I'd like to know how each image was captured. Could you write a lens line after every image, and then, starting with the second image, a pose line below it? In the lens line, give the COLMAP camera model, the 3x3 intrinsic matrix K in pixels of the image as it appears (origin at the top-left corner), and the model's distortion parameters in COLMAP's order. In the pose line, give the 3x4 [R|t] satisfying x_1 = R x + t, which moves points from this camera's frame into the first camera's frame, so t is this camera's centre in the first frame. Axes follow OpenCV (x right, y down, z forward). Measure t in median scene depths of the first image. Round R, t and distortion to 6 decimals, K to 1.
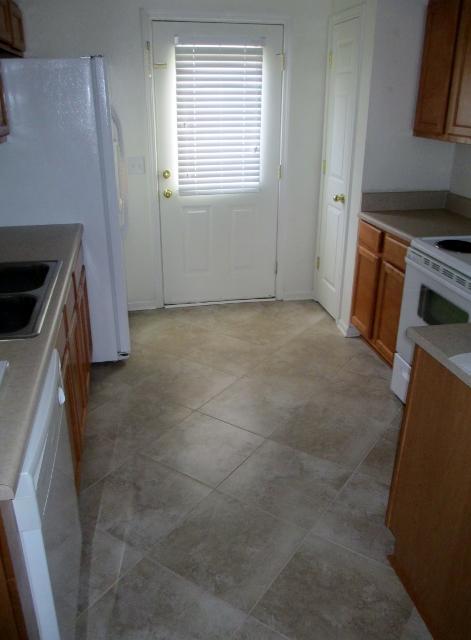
lens RADIAL K [[551.2, 0, 235.5], [0, 551.2, 320.0], [0, 0, 1]] dist [-0.012352, -0.003789]
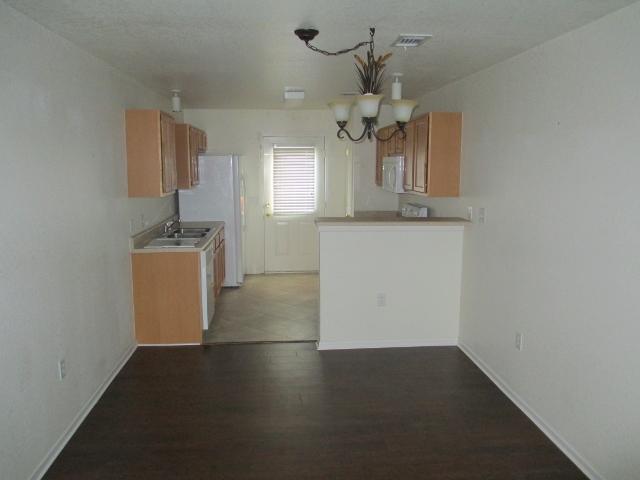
lens RADIAL K [[549.4, 0, 320.0], [0, 549.4, 240.0], [0, 0, 1]] dist [-0.056945, 0.005211]
pose [[0.995003, 0.007823, -0.099534, 0.289312], [-0.033473, 0.965366, -0.258743, 0.404955], [0.094063, 0.260781, 0.960804, -0.960923]]
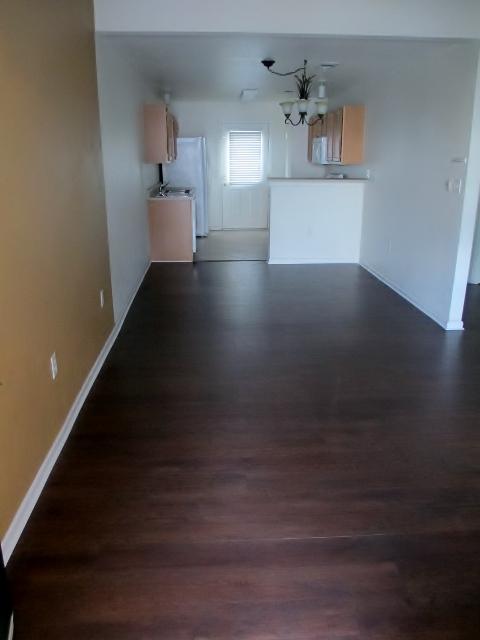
lens RADIAL K [[549.4, 0, 240.0], [0, 549.4, 320.0], [0, 0, 1]] dist [-0.056945, 0.005211]
pose [[0.992537, 0.029897, -0.118224, 0.302859], [-0.042064, 0.993916, -0.101796, 0.741484], [0.114462, 0.106009, 0.987755, -1.651512]]
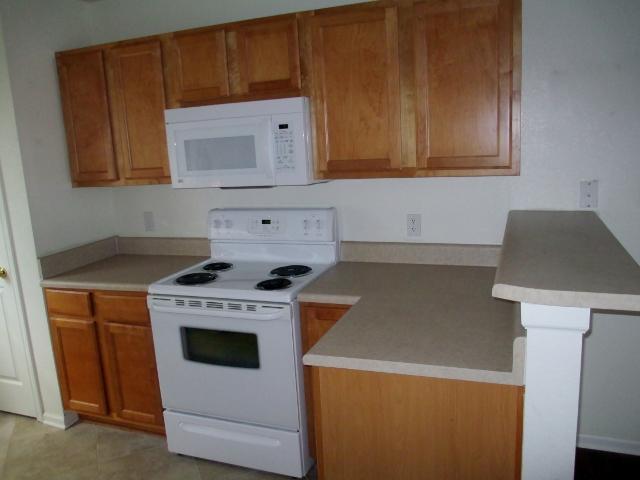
lens RADIAL K [[549.4, 0, 320.0], [0, 549.4, 240.0], [0, 0, 1]] dist [-0.056945, 0.005211]
pose [[0.508339, -0.209132, 0.835377, -0.236766], [0.389079, 0.921184, -0.006147, -0.083410], [-0.768251, 0.328153, 0.549642, 0.201976]]
